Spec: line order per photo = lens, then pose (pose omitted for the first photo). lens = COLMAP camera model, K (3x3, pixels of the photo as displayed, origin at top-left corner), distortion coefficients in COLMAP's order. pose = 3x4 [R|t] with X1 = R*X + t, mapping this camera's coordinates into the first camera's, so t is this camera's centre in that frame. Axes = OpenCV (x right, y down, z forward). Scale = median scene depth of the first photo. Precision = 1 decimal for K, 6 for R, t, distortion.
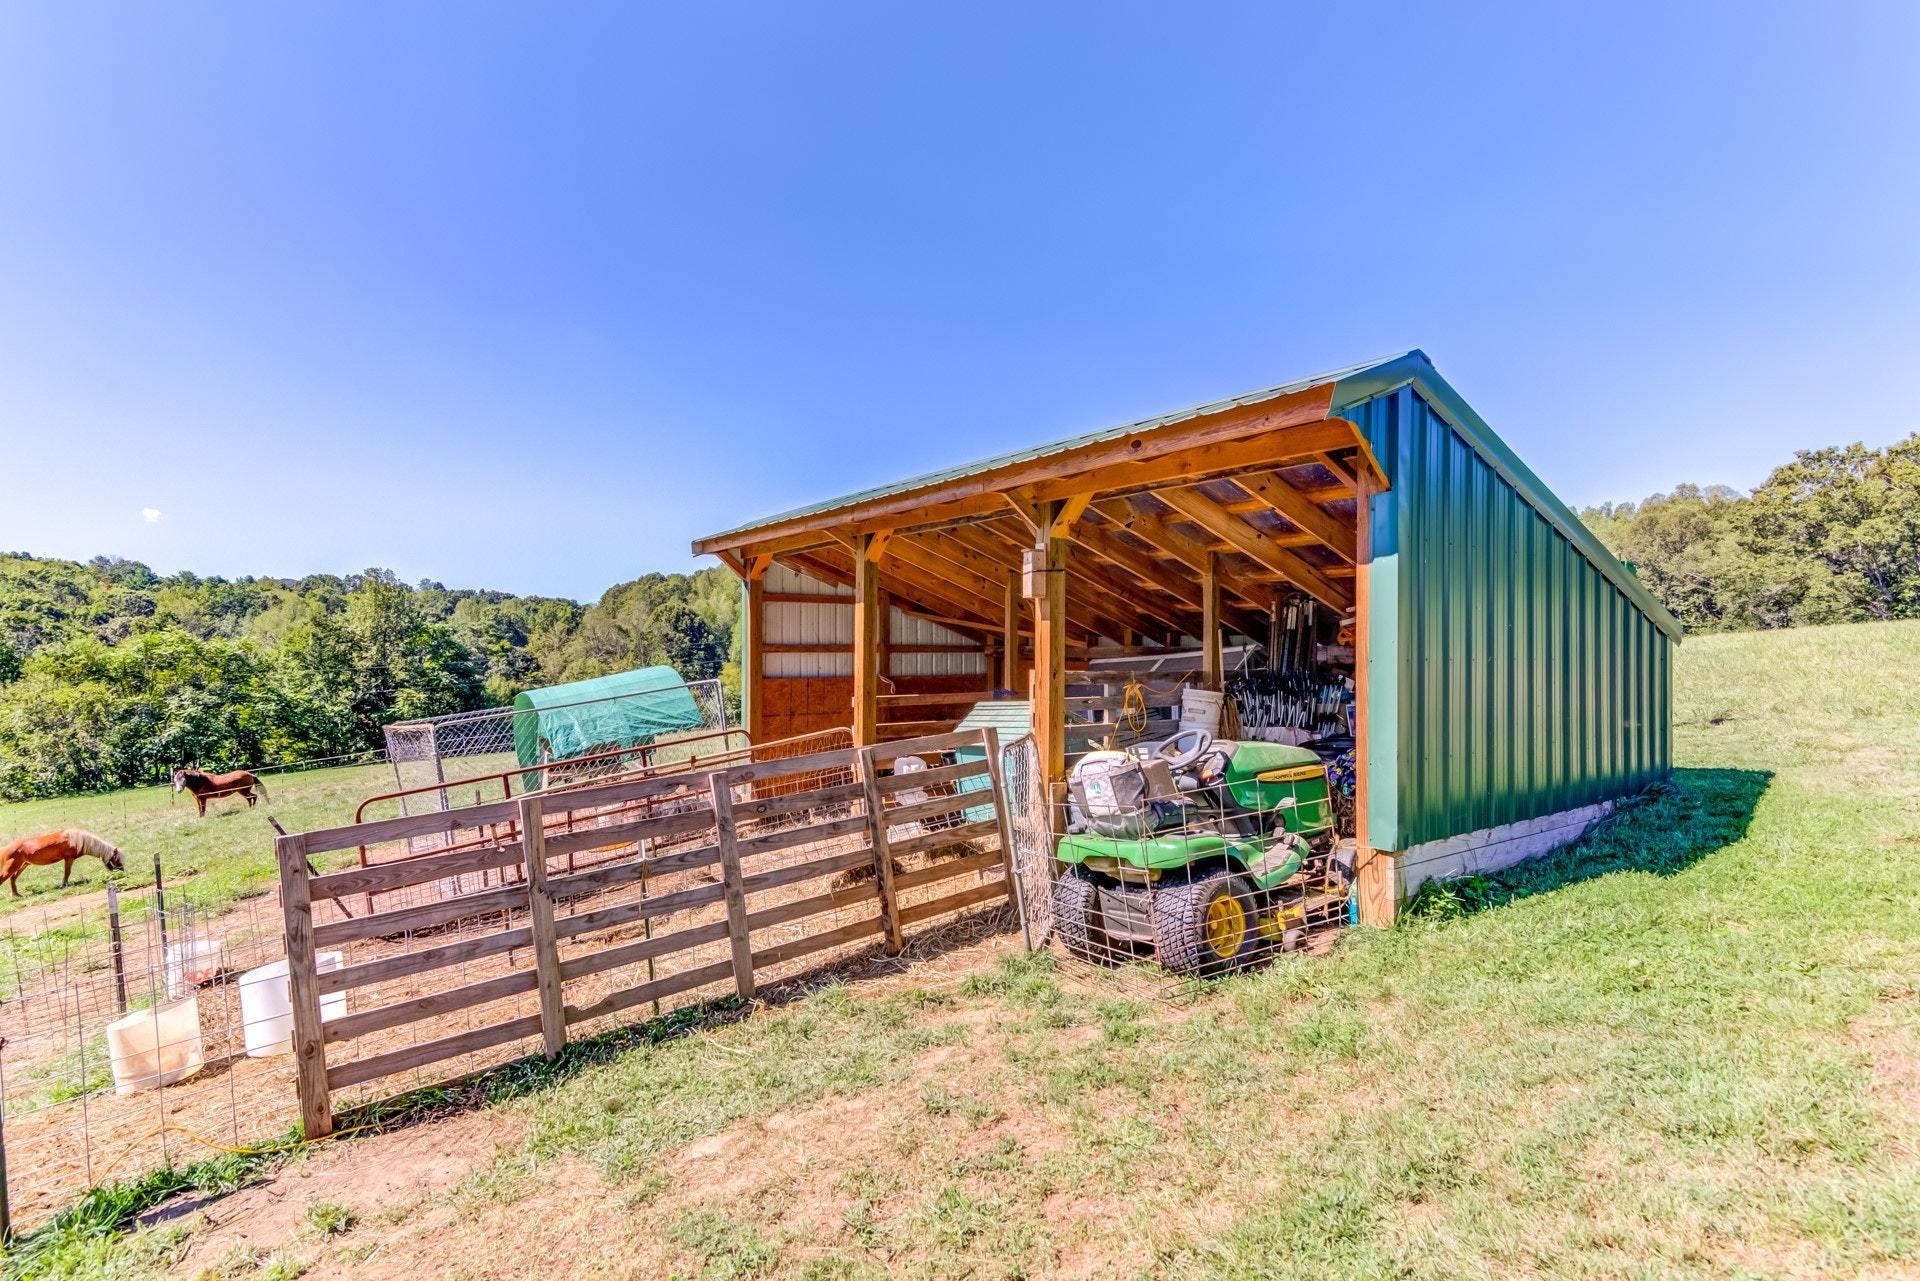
lens RADIAL K [[858.0, 0, 951.9], [0, 858.0, 646.3], [0, 0, 1]] dist [-0.000154, 0.000116]
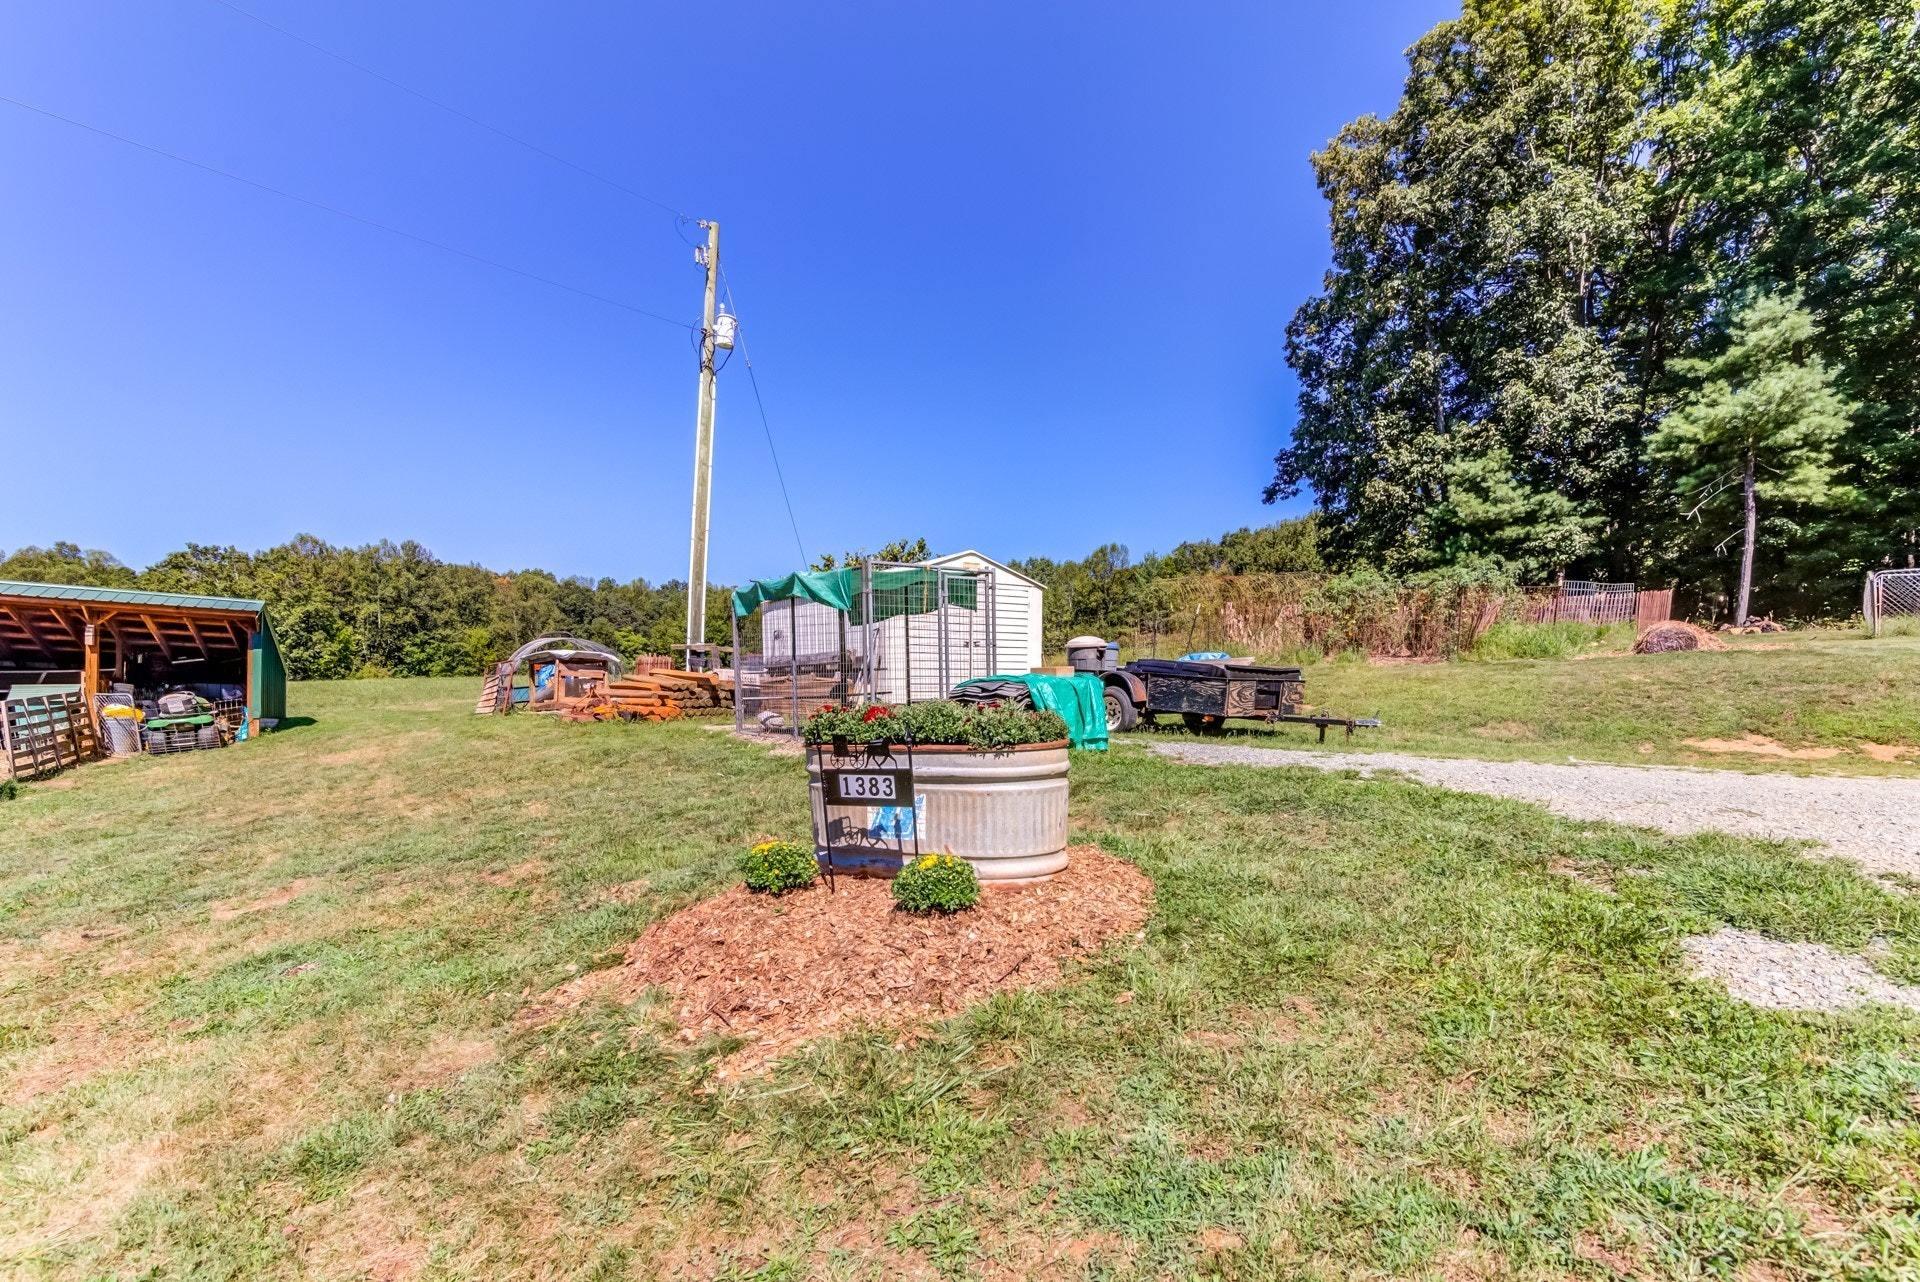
lens RADIAL K [[879.4, 0, 967.0], [0, 879.4, 644.8], [0, 0, 1]] dist [0.000443, 0.000086]
pose [[0.036964, 0.080976, 0.996030, -0.404725], [-0.004176, 0.996715, -0.080876, 0.024677], [-0.999308, -0.001170, 0.037181, -0.293850]]
